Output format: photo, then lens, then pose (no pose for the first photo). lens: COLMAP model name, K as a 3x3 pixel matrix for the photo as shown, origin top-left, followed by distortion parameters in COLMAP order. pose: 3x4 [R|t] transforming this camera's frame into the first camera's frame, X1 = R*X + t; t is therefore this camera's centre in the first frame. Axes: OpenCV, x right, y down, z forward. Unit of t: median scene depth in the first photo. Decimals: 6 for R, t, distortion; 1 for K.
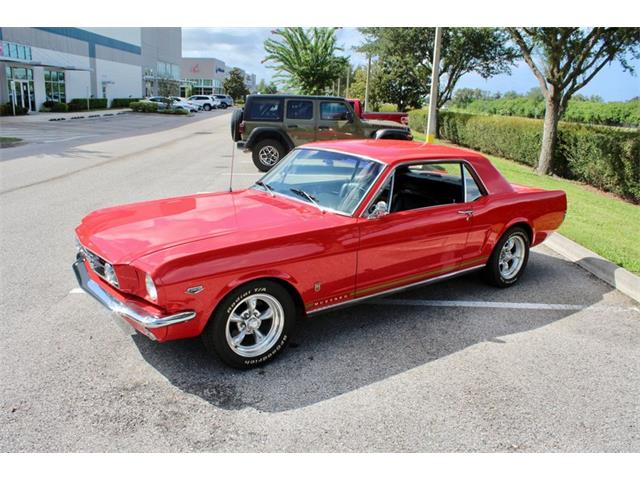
lens RADIAL K [[535.8, 0, 320.0], [0, 535.8, 240.0], [0, 0, 1]] dist [-0.177510, 0.164552]
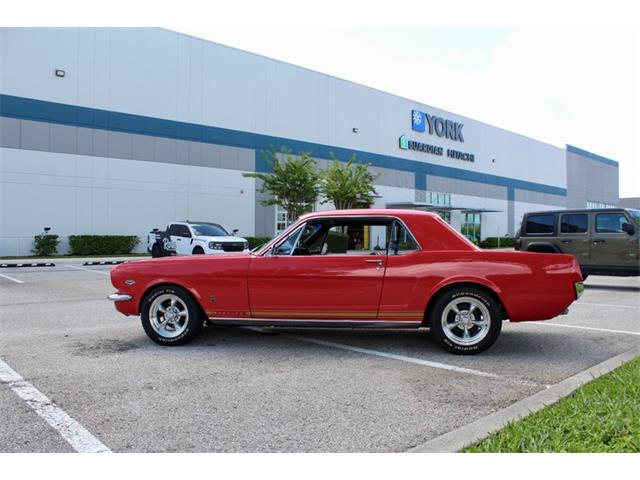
lens RADIAL K [[533.9, 0, 320.0], [0, 533.9, 240.0], [0, 0, 1]] dist [-0.172940, 0.157595]
pose [[0.677140, -0.036519, -0.734948, 0.228525], [-0.165563, 0.965598, -0.200521, 0.032046], [0.716987, 0.257461, 0.647799, 0.048990]]
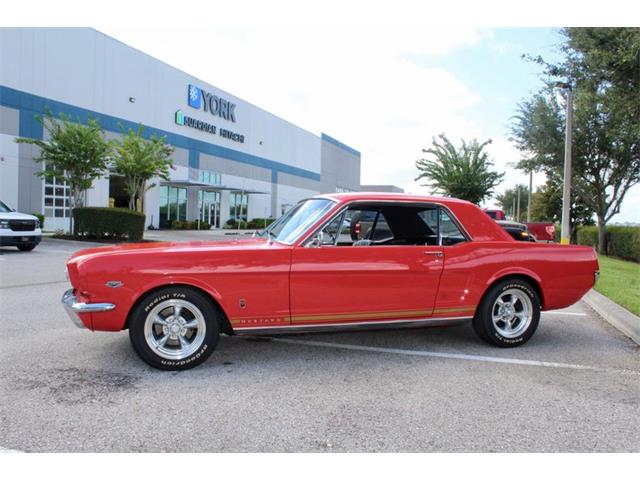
lens RADIAL K [[533.9, 0, 320.0], [0, 533.9, 240.0], [0, 0, 1]] dist [-0.172940, 0.157595]
pose [[0.942200, -0.003998, -0.335028, 0.093104], [-0.074825, 0.972164, -0.222033, 0.035307], [0.326590, 0.234268, 0.915674, 0.010330]]
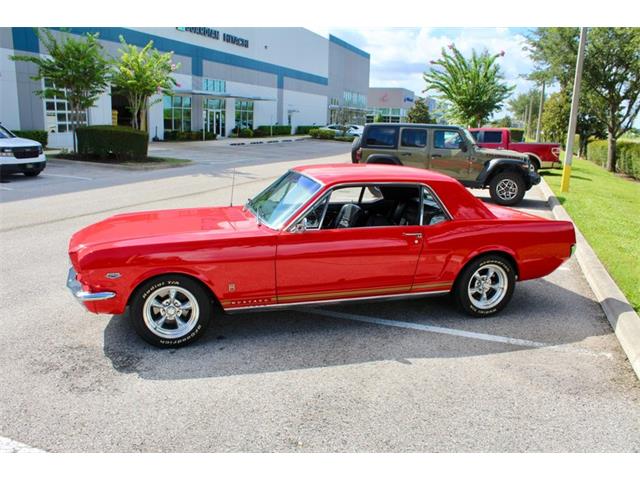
lens RADIAL K [[535.8, 0, 320.0], [0, 535.8, 240.0], [0, 0, 1]] dist [-0.177510, 0.164552]
pose [[0.936668, 0.063331, -0.344445, 0.106022], [-0.081436, 0.995941, -0.038337, 0.002633], [0.340619, 0.063960, 0.938023, -0.003918]]
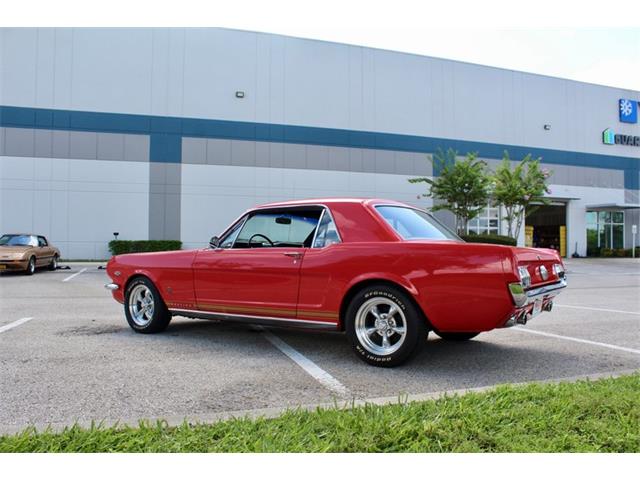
lens RADIAL K [[533.9, 0, 320.0], [0, 533.9, 240.0], [0, 0, 1]] dist [-0.172940, 0.157595]
pose [[0.322716, -0.051644, -0.945086, 0.281200], [-0.234036, 0.963150, -0.132547, 0.009227], [0.917105, 0.263959, 0.298737, 0.171566]]
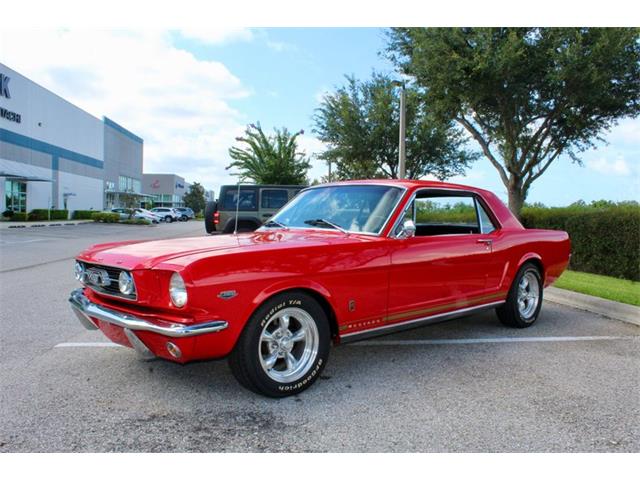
lens RADIAL K [[533.9, 0, 320.0], [0, 533.9, 240.0], [0, 0, 1]] dist [-0.172940, 0.157595]
pose [[0.996436, -0.024245, 0.080798, -0.024340], [0.040786, 0.976881, -0.209855, 0.031283], [-0.073843, 0.212403, 0.974388, 0.018088]]
